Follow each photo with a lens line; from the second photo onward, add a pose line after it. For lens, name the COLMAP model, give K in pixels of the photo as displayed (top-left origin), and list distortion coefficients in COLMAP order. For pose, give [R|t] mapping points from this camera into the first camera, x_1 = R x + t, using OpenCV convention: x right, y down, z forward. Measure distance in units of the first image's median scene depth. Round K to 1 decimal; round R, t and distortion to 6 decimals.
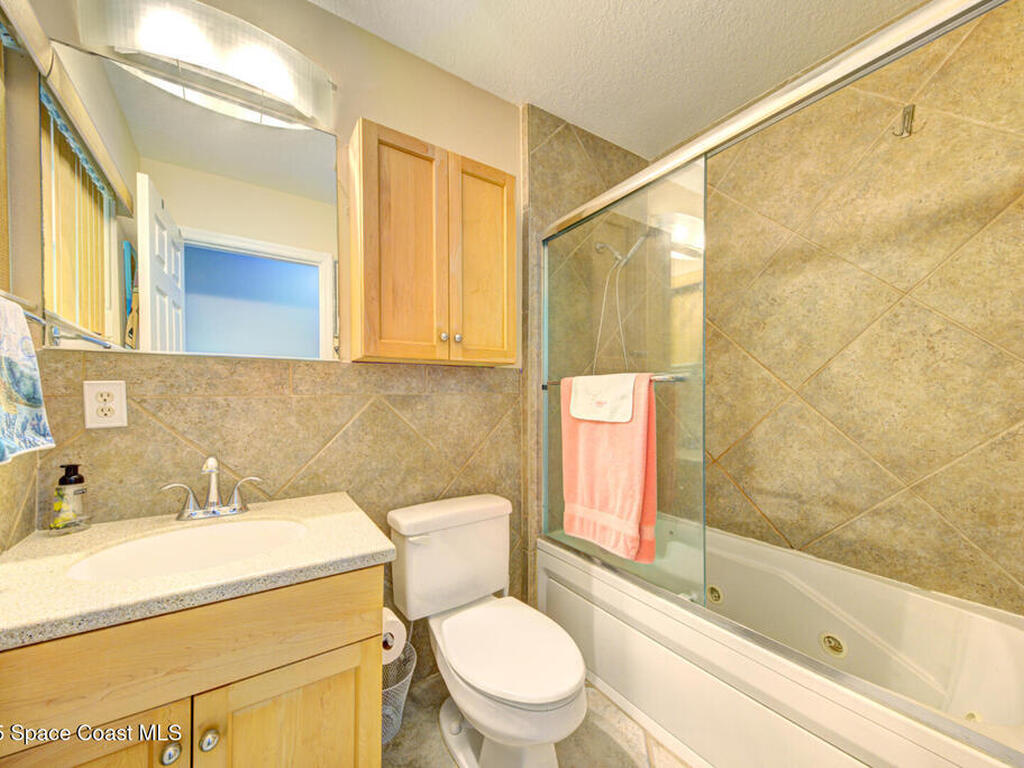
lens RADIAL K [[394.9, 0, 511.1], [0, 394.9, 395.0], [0, 0, 1]] dist [0.031821, -0.009219]
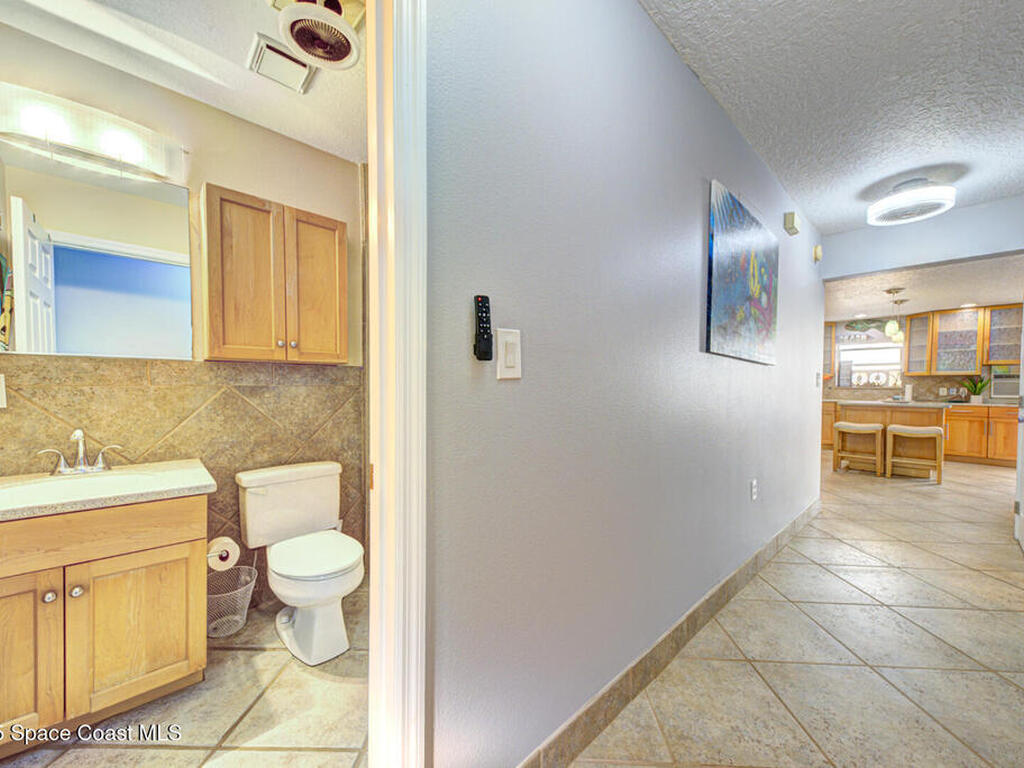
lens RADIAL K [[394.9, 0, 511.1], [0, 394.9, 395.0], [0, 0, 1]] dist [0.031821, -0.009219]
pose [[0.987392, 0.003094, 0.158264, 0.420128], [-0.006426, 0.999768, 0.020545, -0.003643], [-0.158164, -0.021303, 0.987183, -0.508551]]
